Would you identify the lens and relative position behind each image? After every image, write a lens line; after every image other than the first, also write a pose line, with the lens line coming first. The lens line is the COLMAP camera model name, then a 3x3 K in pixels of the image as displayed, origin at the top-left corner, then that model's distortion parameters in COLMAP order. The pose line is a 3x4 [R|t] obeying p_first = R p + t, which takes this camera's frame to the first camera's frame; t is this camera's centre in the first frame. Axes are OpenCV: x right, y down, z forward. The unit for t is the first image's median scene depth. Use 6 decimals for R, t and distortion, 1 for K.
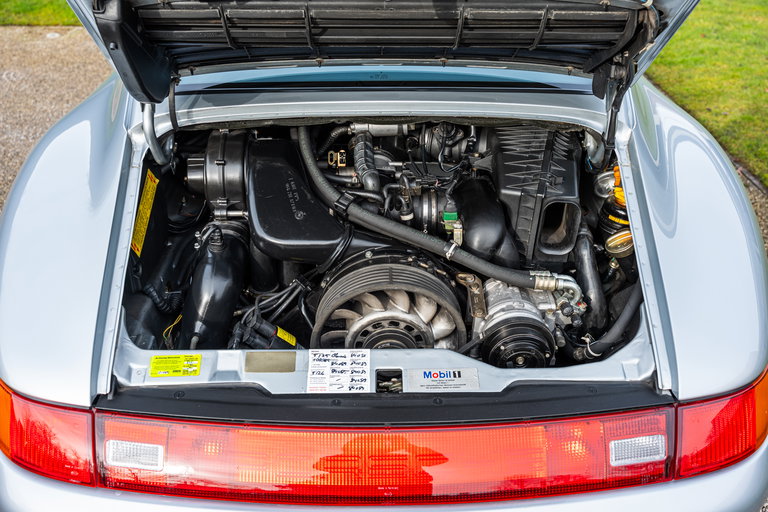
lens RADIAL K [[715.6, 0, 384.0], [0, 715.6, 256.0], [0, 0, 1]] dist [0.035480, -0.002750]
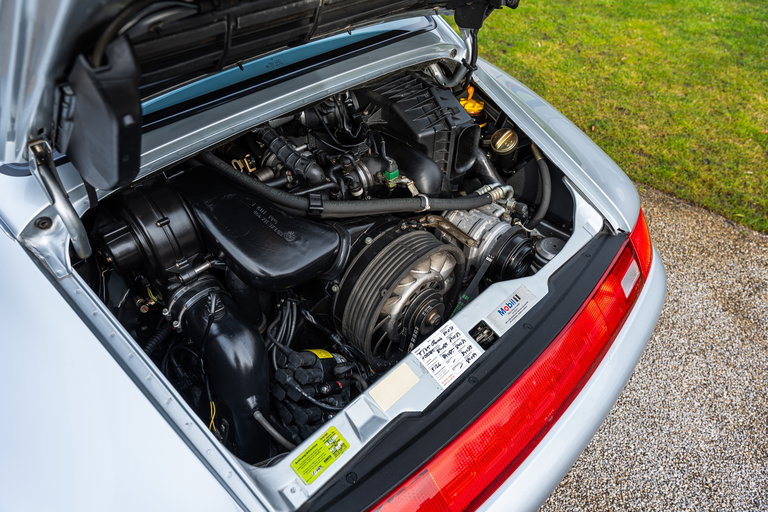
lens RADIAL K [[512.3, 0, 384.0], [0, 512.3, 256.0], [0, 0, 1]] dist [-0.002403, -0.001625]
pose [[0.721609, -0.466608, 0.511427, -0.431827], [0.367054, 0.884222, 0.288831, -0.205229], [-0.586986, -0.020702, 0.809333, 0.454284]]
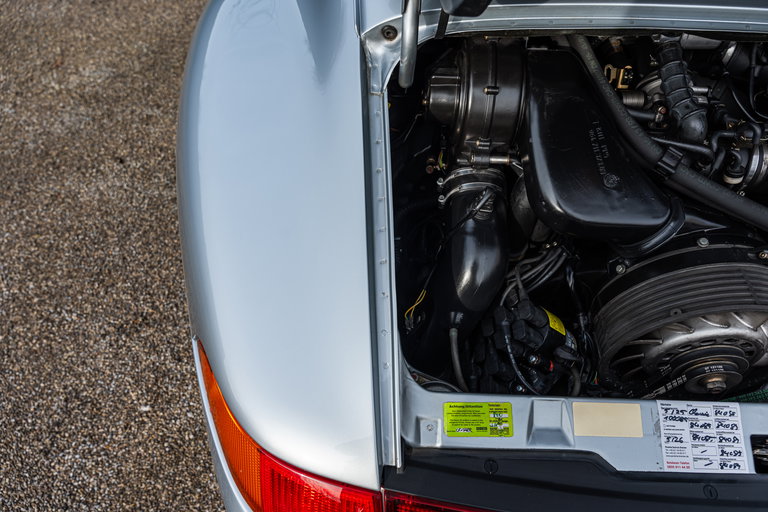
lens RADIAL K [[520.1, 0, 384.0], [0, 520.1, 256.0], [0, 0, 1]] dist [0.008782, -0.024493]
pose [[0.998775, 0.048075, -0.011750, -0.381413], [-0.041289, 0.940333, 0.337741, -0.173761], [0.027285, -0.336842, 0.941166, 0.548056]]
